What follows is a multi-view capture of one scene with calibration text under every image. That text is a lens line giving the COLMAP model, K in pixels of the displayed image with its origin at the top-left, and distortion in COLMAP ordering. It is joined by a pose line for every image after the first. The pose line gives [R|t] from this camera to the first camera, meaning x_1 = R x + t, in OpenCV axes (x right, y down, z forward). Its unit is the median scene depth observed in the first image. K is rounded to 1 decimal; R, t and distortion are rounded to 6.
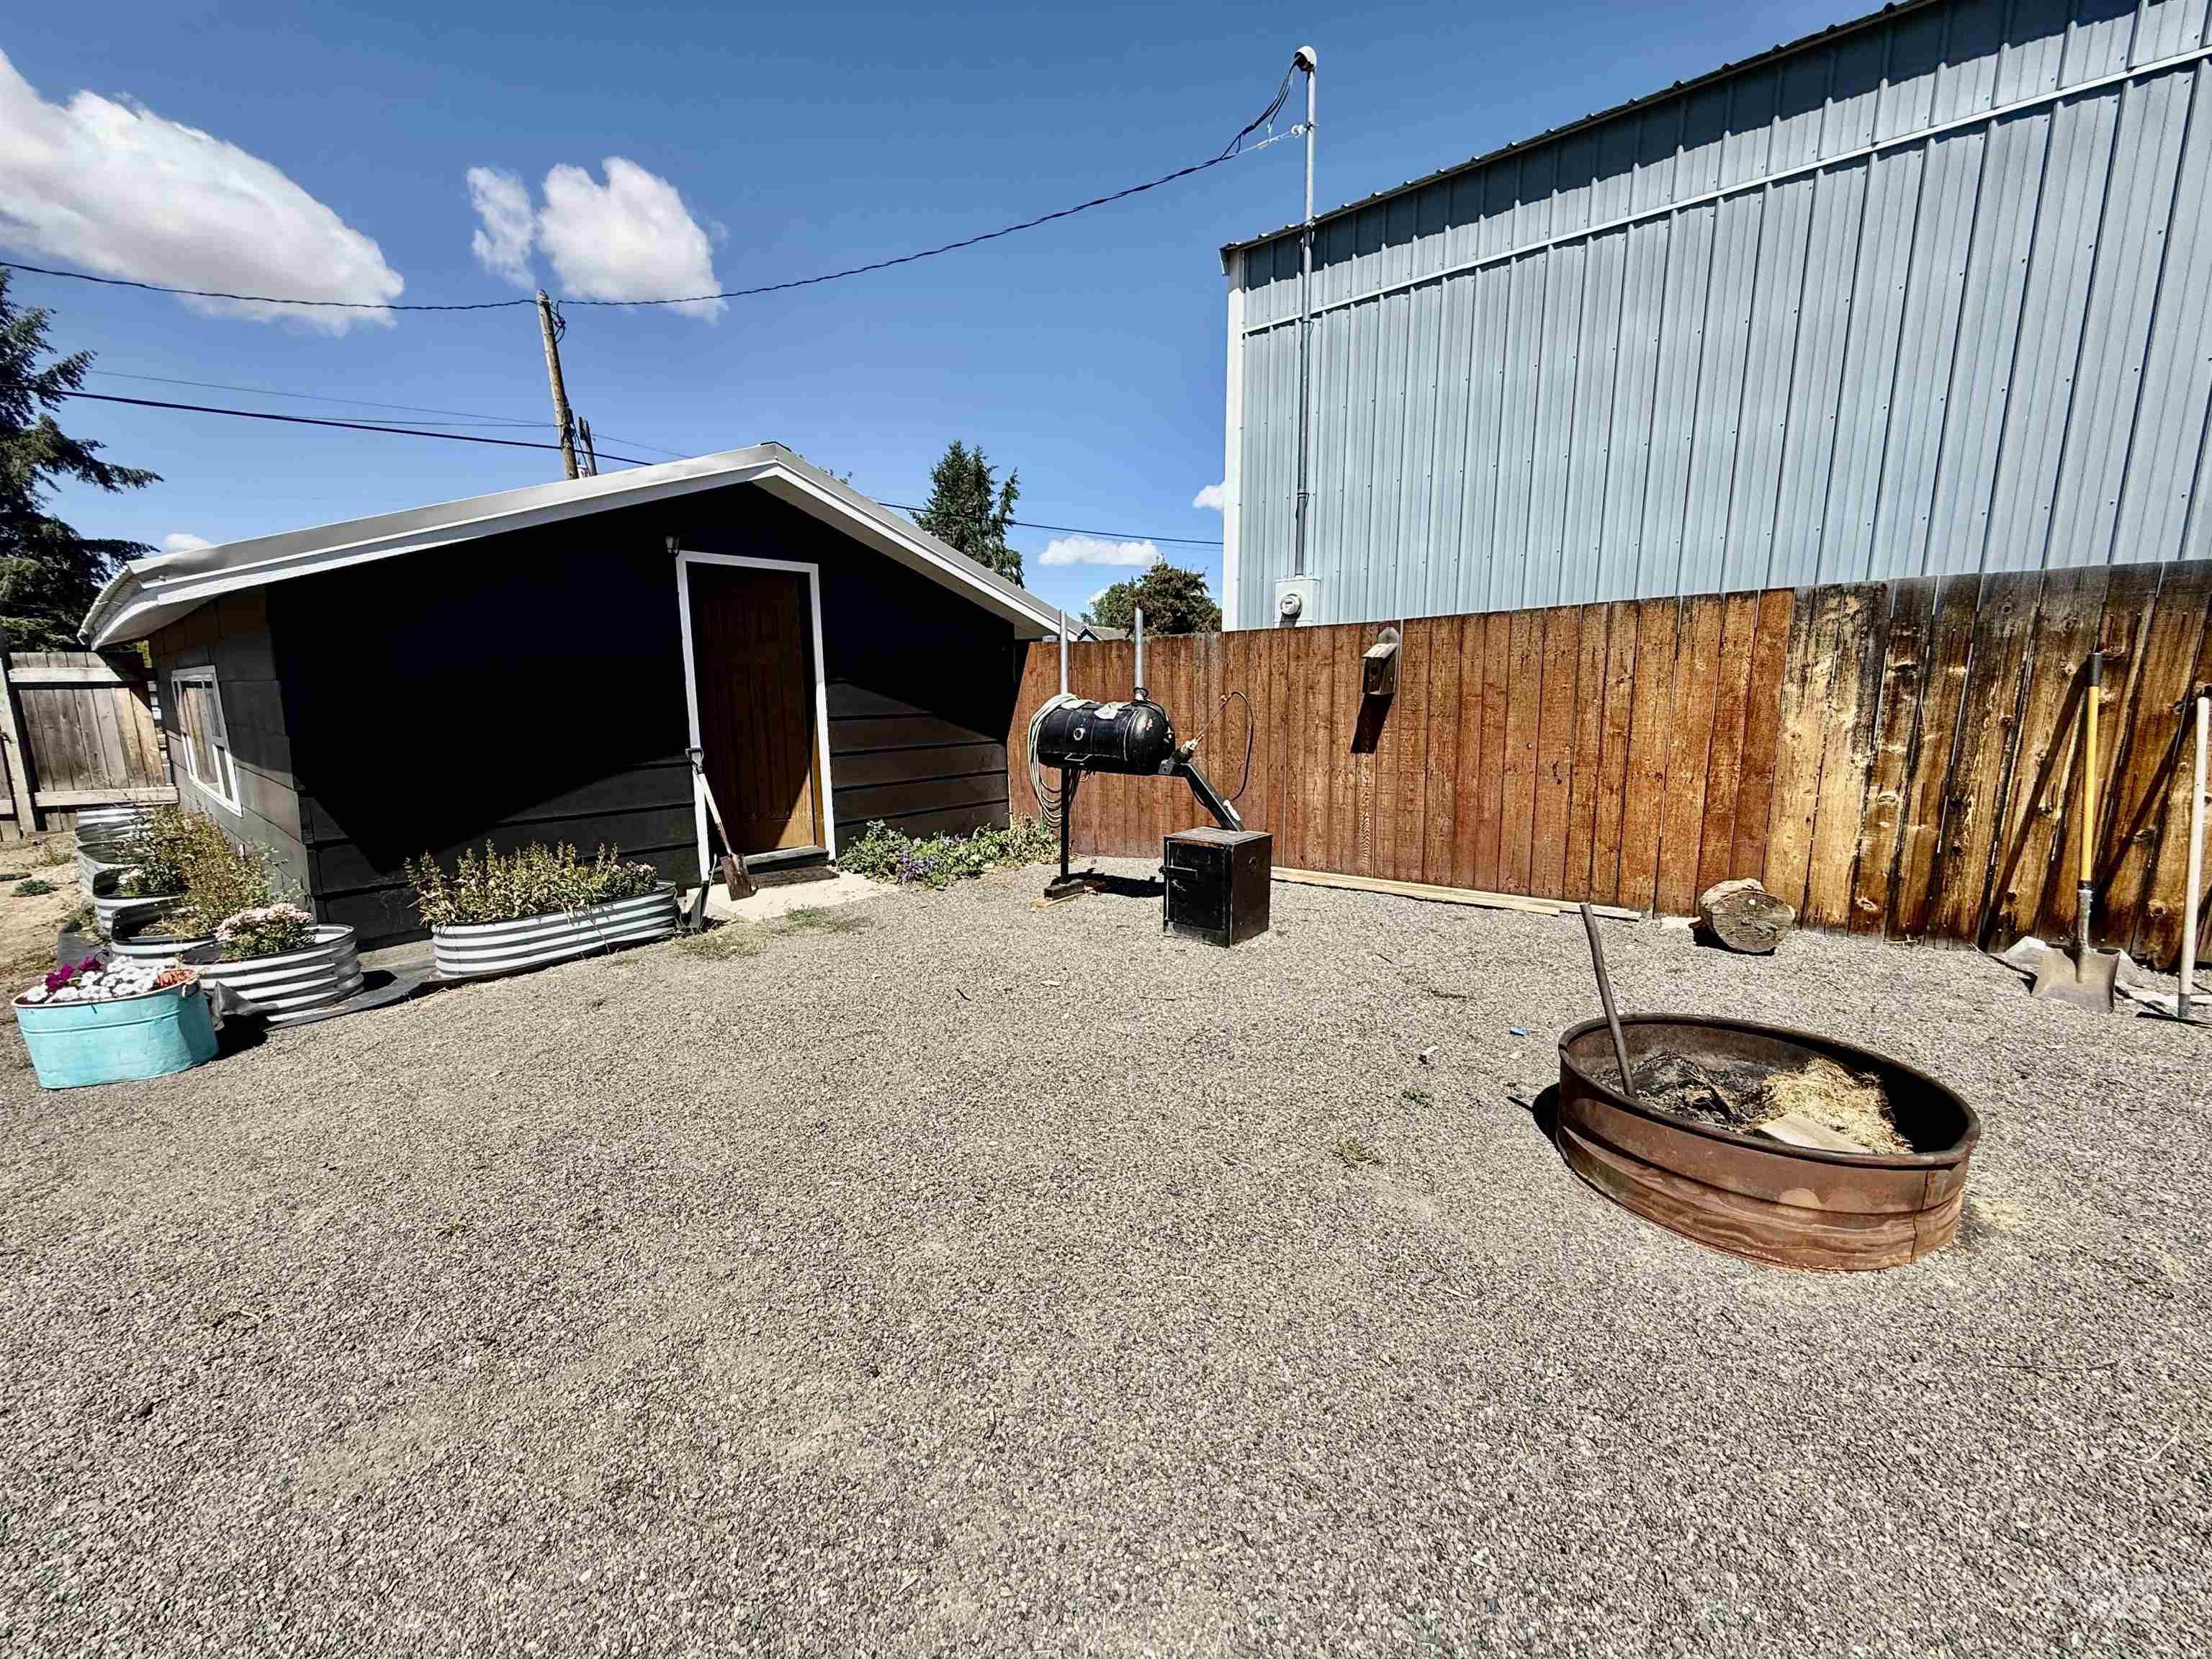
lens RADIAL K [[884.7, 0, 1102.9], [0, 884.7, 831.5], [0, 0, 1]] dist [-0.000638, 0.000832]
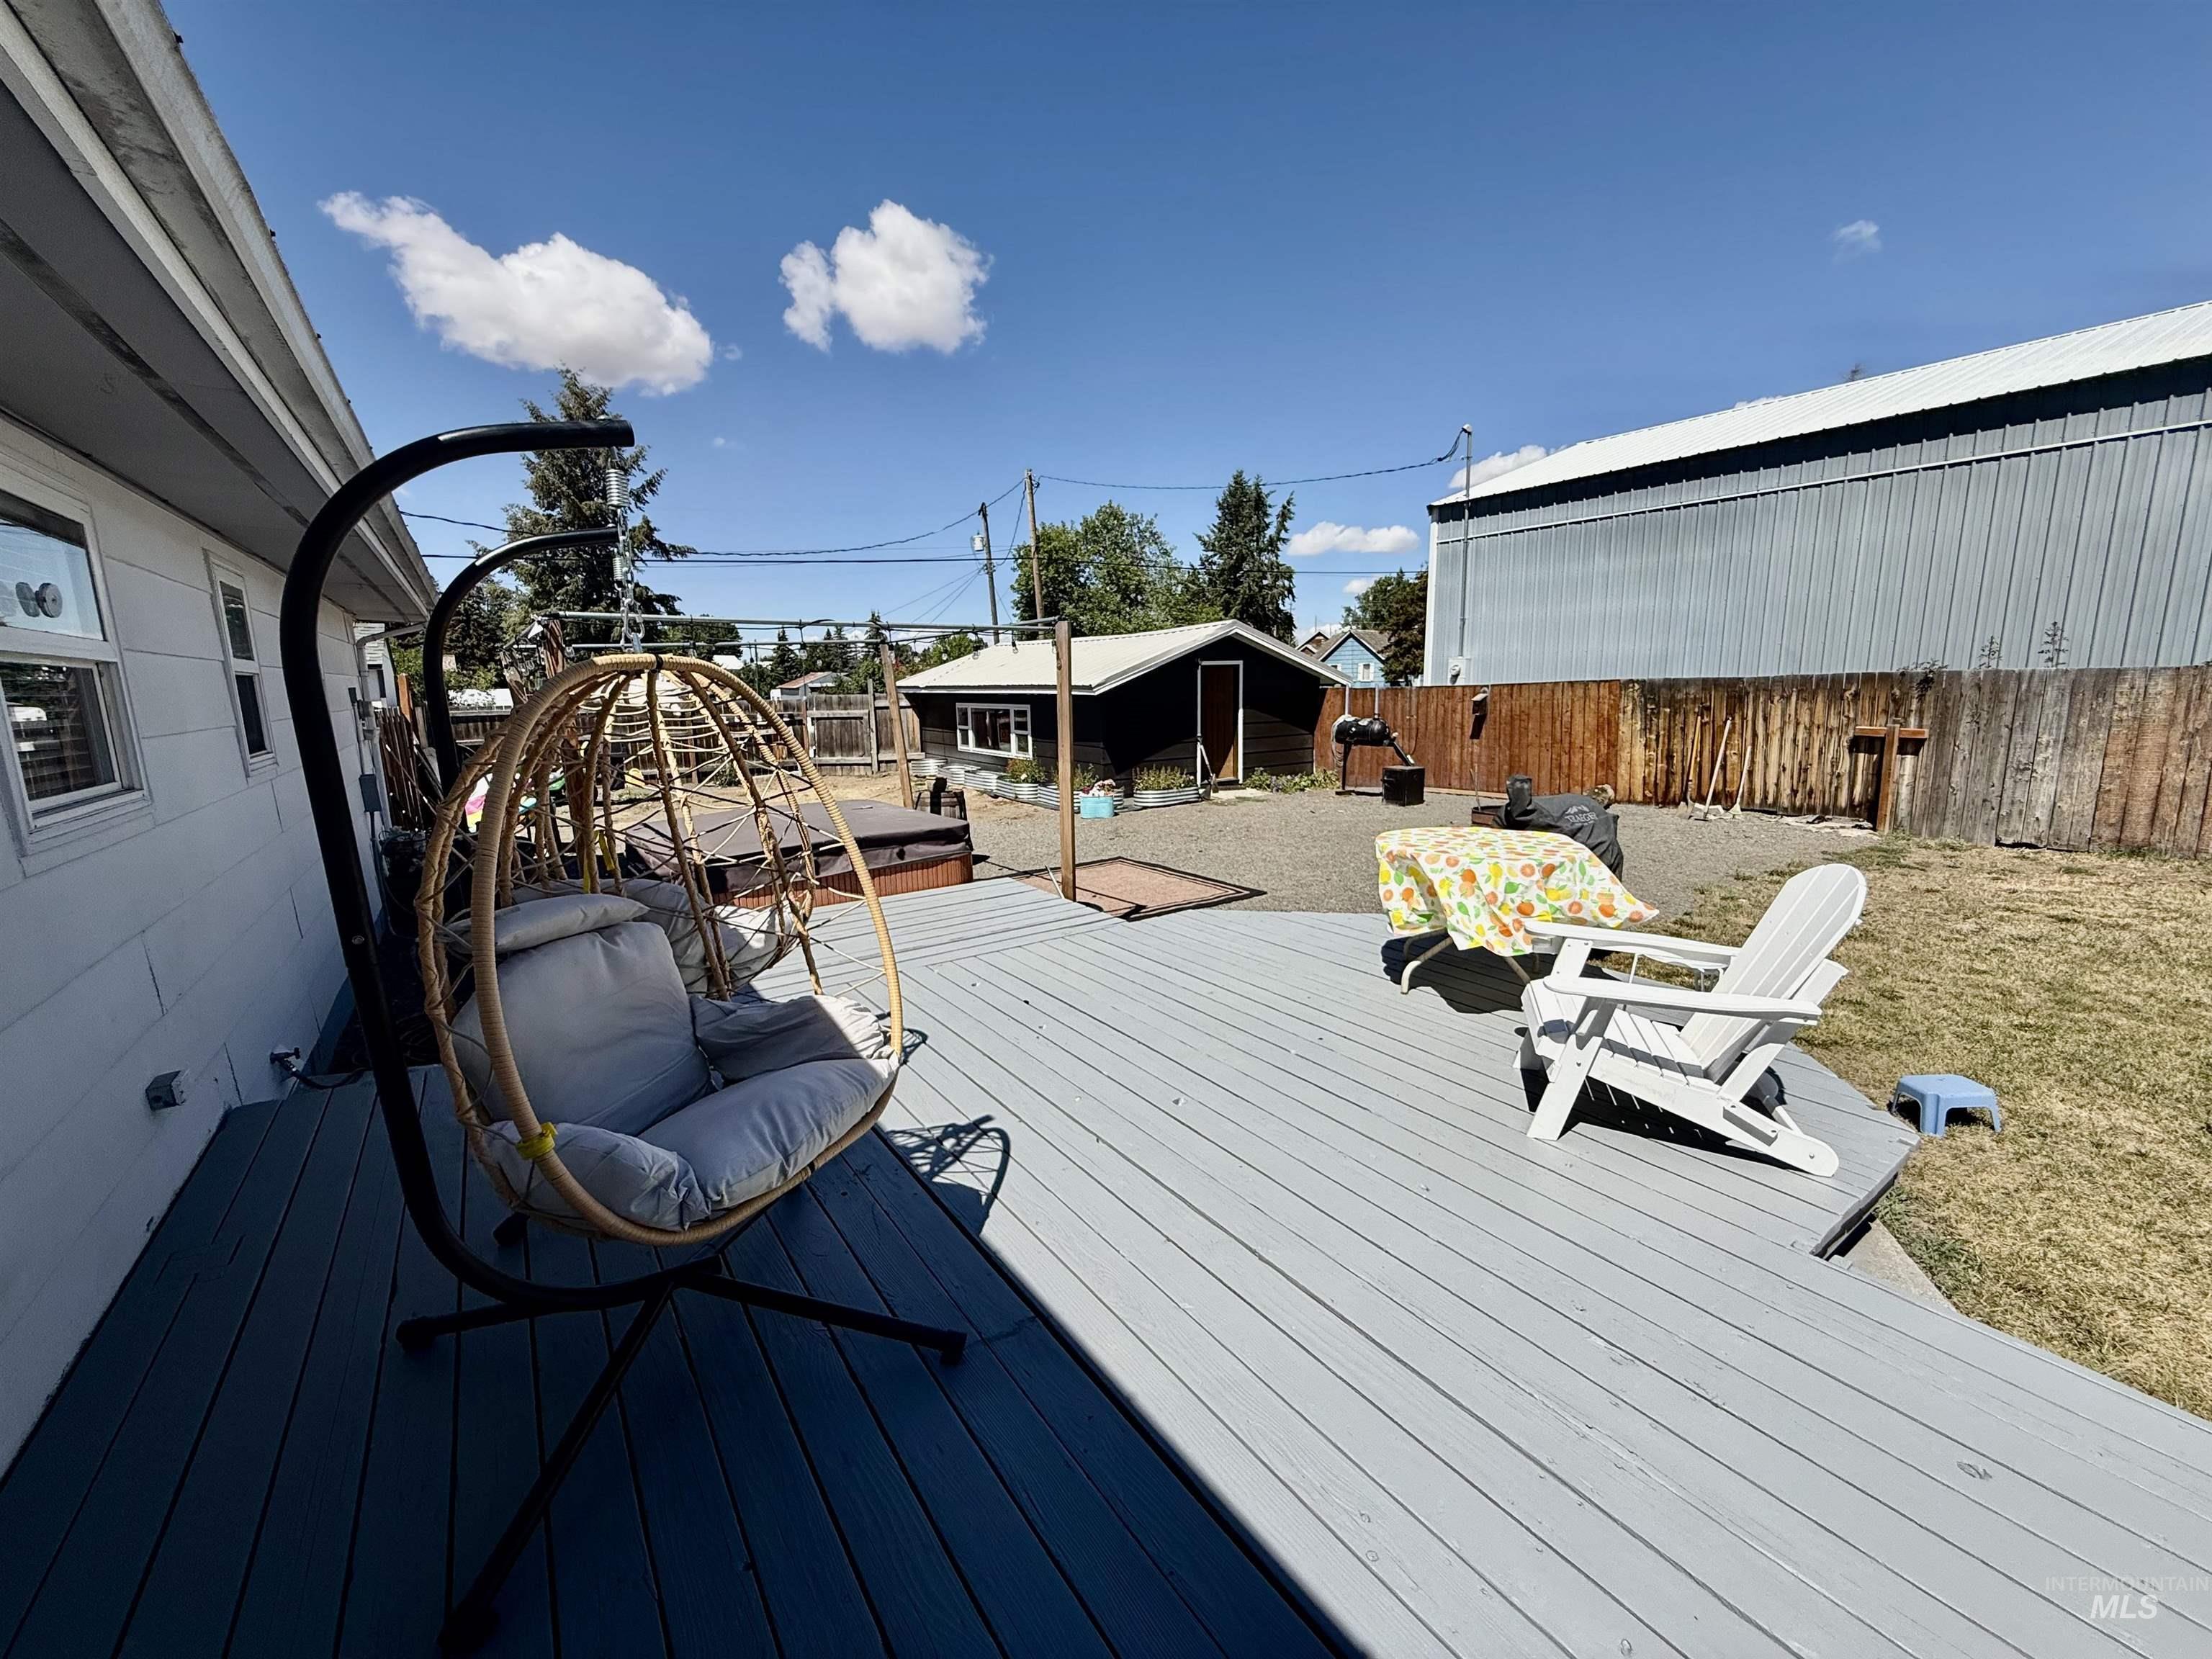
lens RADIAL K [[884.7, 0, 1102.9], [0, 884.7, 831.5], [0, 0, 1]] dist [-0.000638, 0.000832]
pose [[0.959768, 0.034853, -0.278622, 0.004732], [-0.032715, 0.999389, 0.012321, 0.167266], [0.278881, -0.002710, 0.960322, -1.600103]]
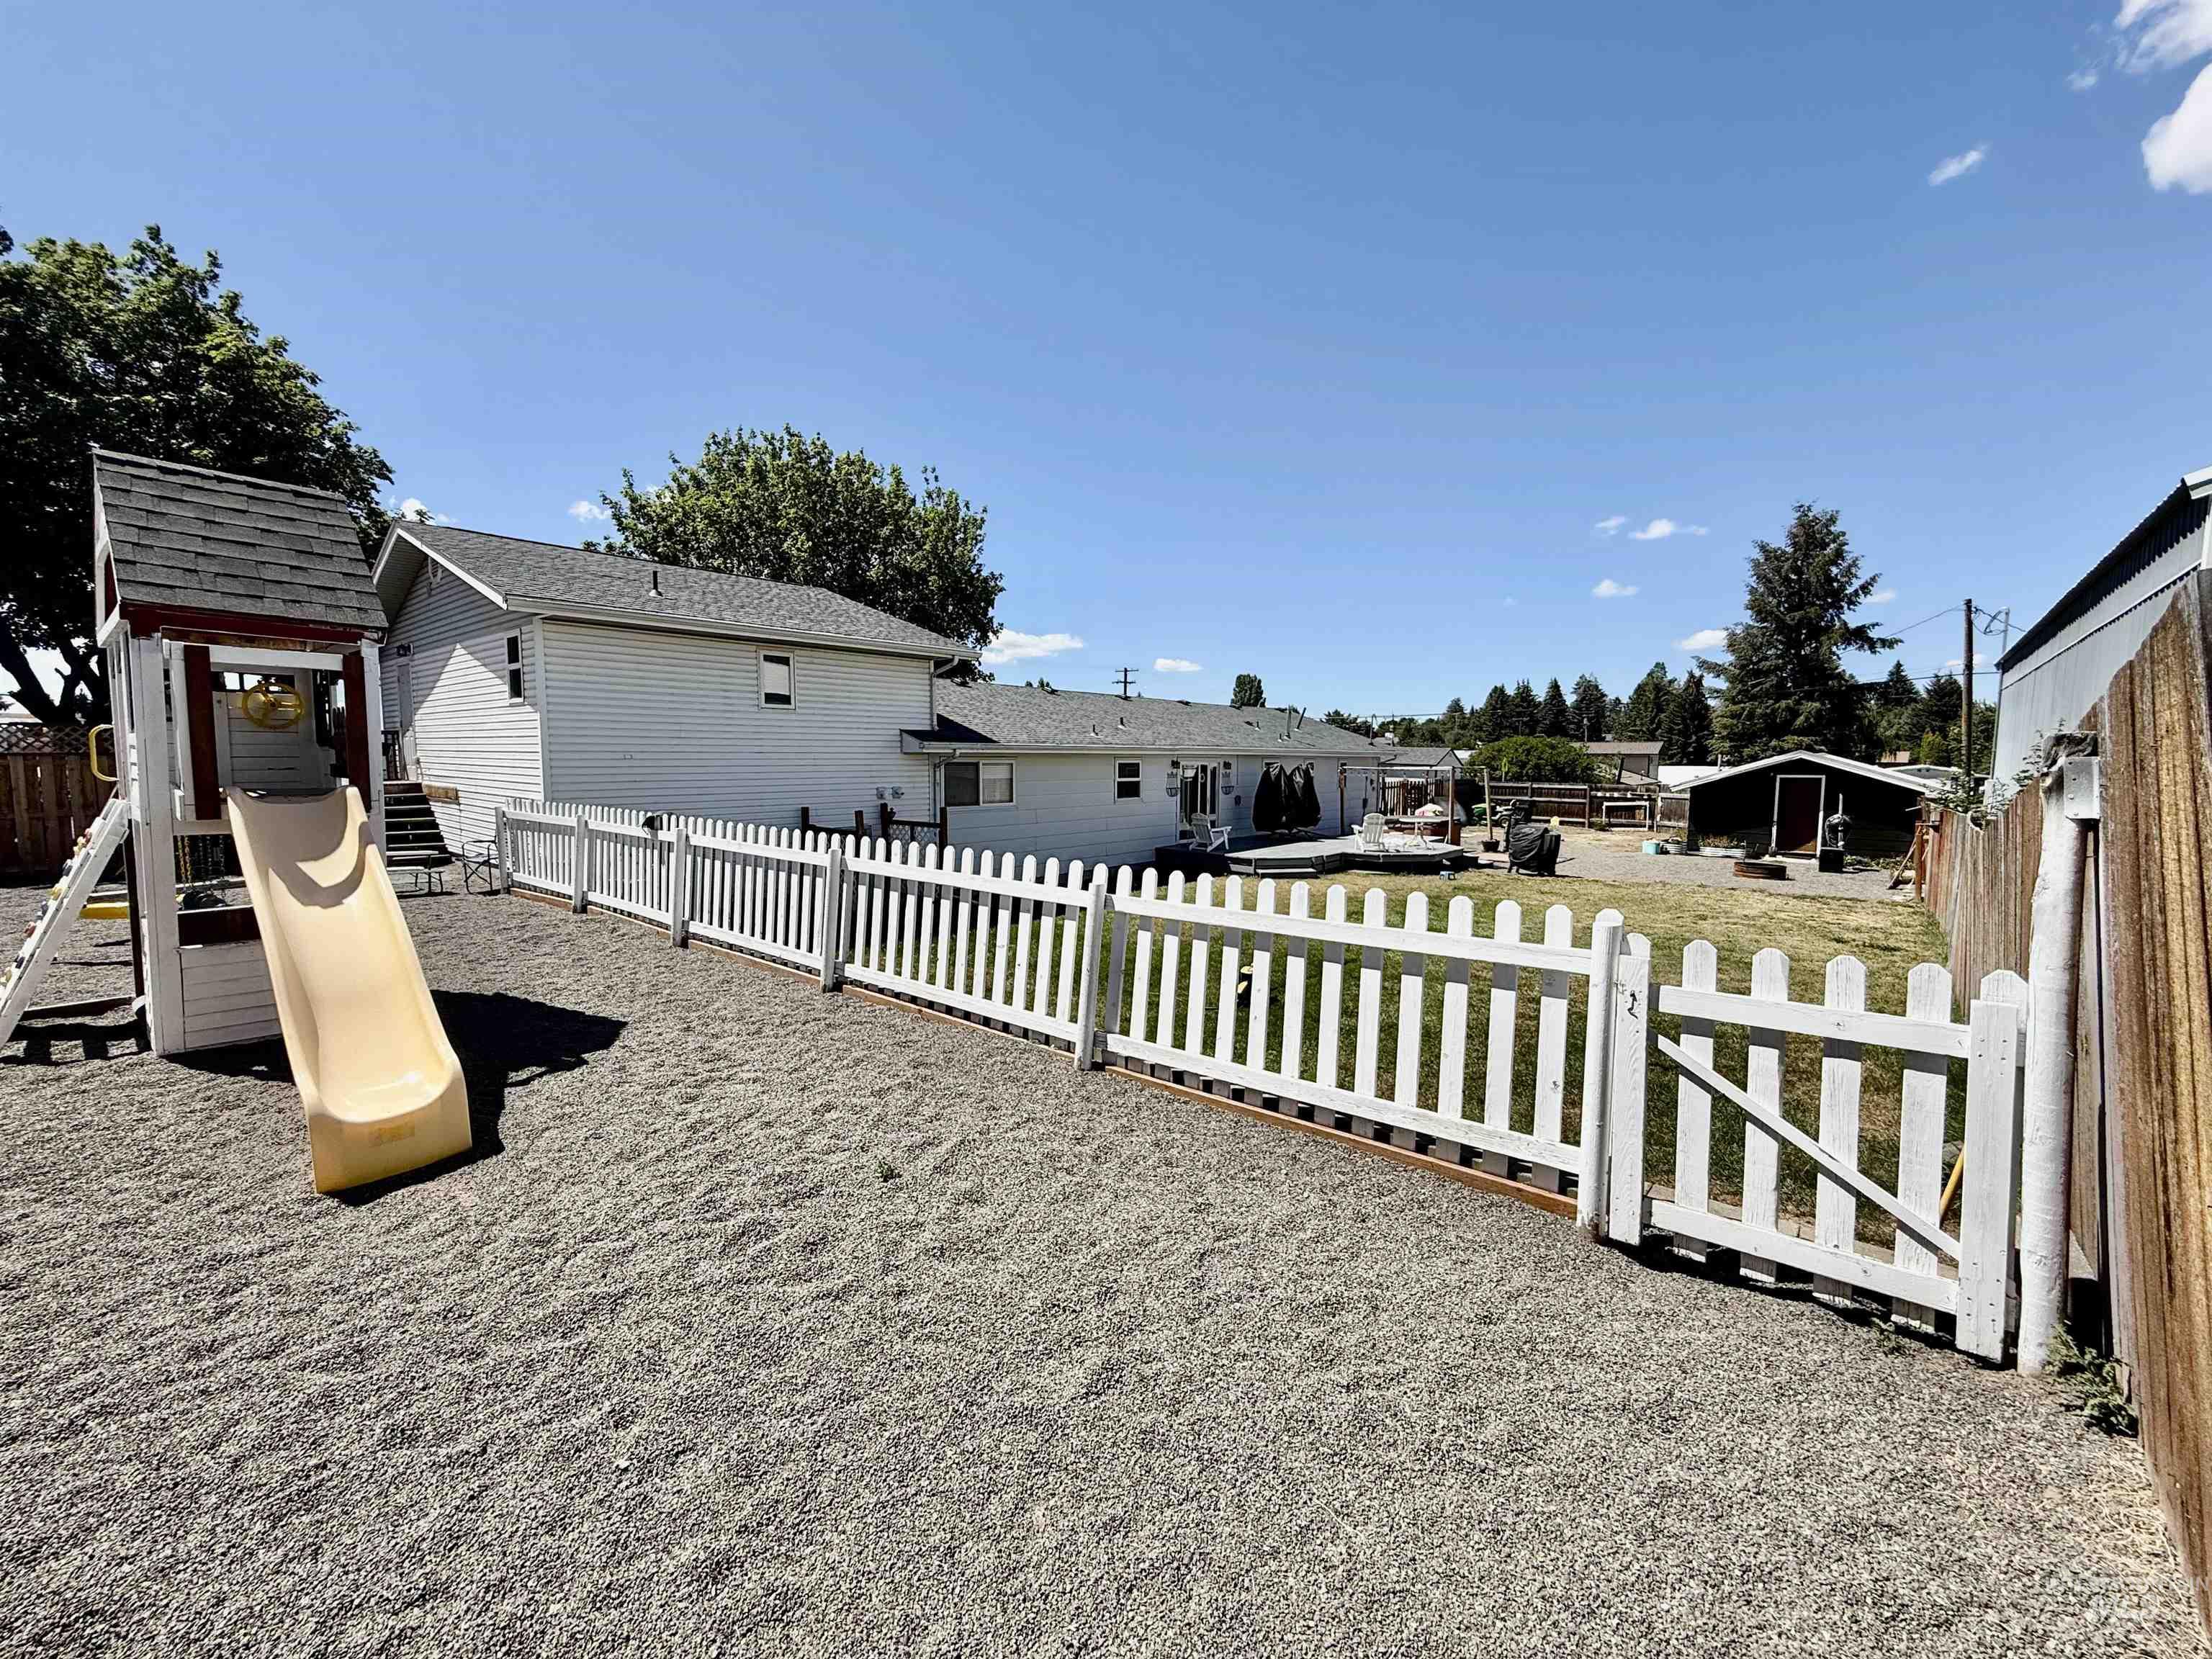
lens RADIAL K [[884.7, 0, 1102.9], [0, 884.7, 831.5], [0, 0, 1]] dist [-0.000638, 0.000832]
pose [[-0.020115, 0.090157, -0.995724, 3.620713], [-0.180401, 0.979252, 0.092310, 0.136138], [0.983388, 0.181486, -0.003433, -2.009361]]
